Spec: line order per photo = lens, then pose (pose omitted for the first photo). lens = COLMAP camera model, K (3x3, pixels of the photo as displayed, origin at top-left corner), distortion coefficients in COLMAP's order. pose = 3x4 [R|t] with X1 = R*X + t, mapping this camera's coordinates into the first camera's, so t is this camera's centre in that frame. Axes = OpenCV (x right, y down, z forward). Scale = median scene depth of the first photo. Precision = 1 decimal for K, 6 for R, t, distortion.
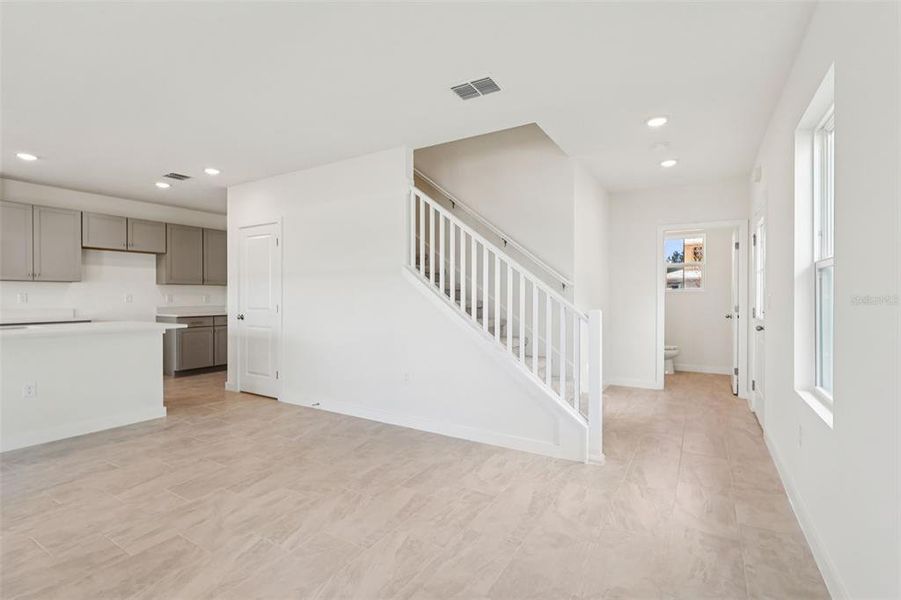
lens RADIAL K [[417.4, 0, 450.5], [0, 417.4, 297.0], [0, 0, 1]] dist [-0.002108, 0.000013]
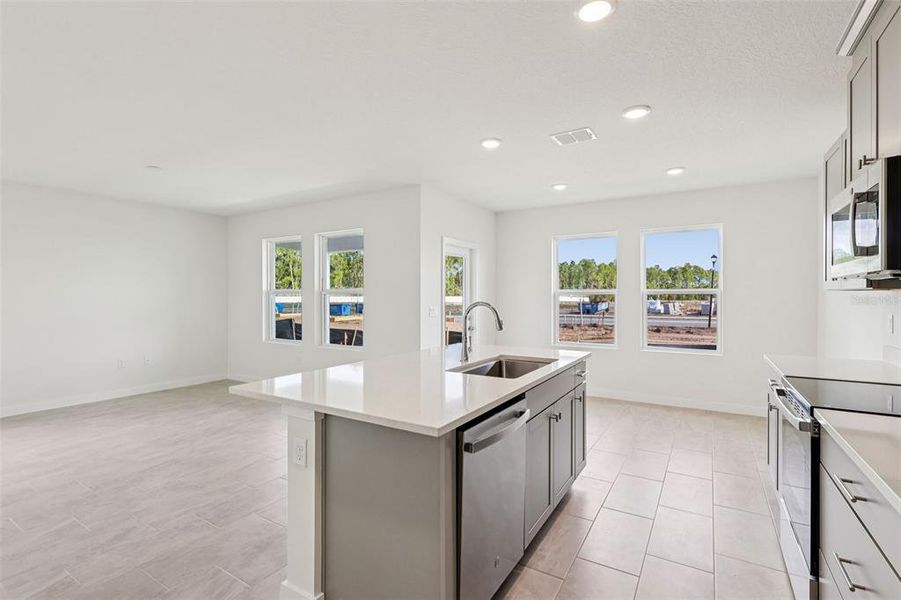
lens RADIAL K [[417.4, 0, 450.5], [0, 417.4, 297.0], [0, 0, 1]] dist [-0.002108, 0.000013]
pose [[-0.999972, 0.000807, 0.007426, -0.671974], [0.000831, 0.999995, 0.003206, -0.026559], [-0.007424, 0.003212, -0.999967, 1.114852]]
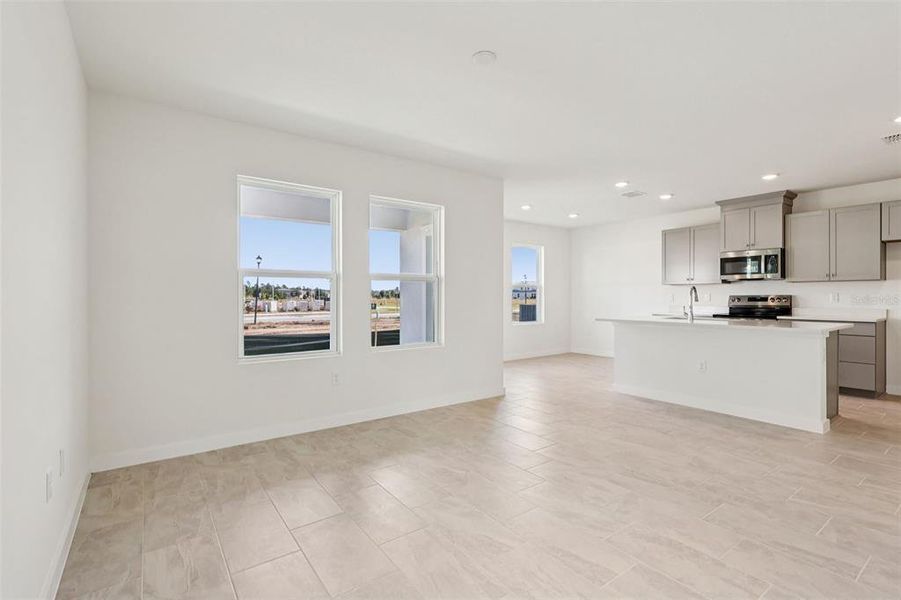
lens RADIAL K [[417.4, 0, 450.5], [0, 417.4, 297.0], [0, 0, 1]] dist [-0.002108, 0.000013]
pose [[-0.386071, 0.002361, -0.922466, 0.323446], [-0.001476, 0.999994, 0.003177, -0.000358], [0.922468, 0.002588, -0.386066, 0.482852]]
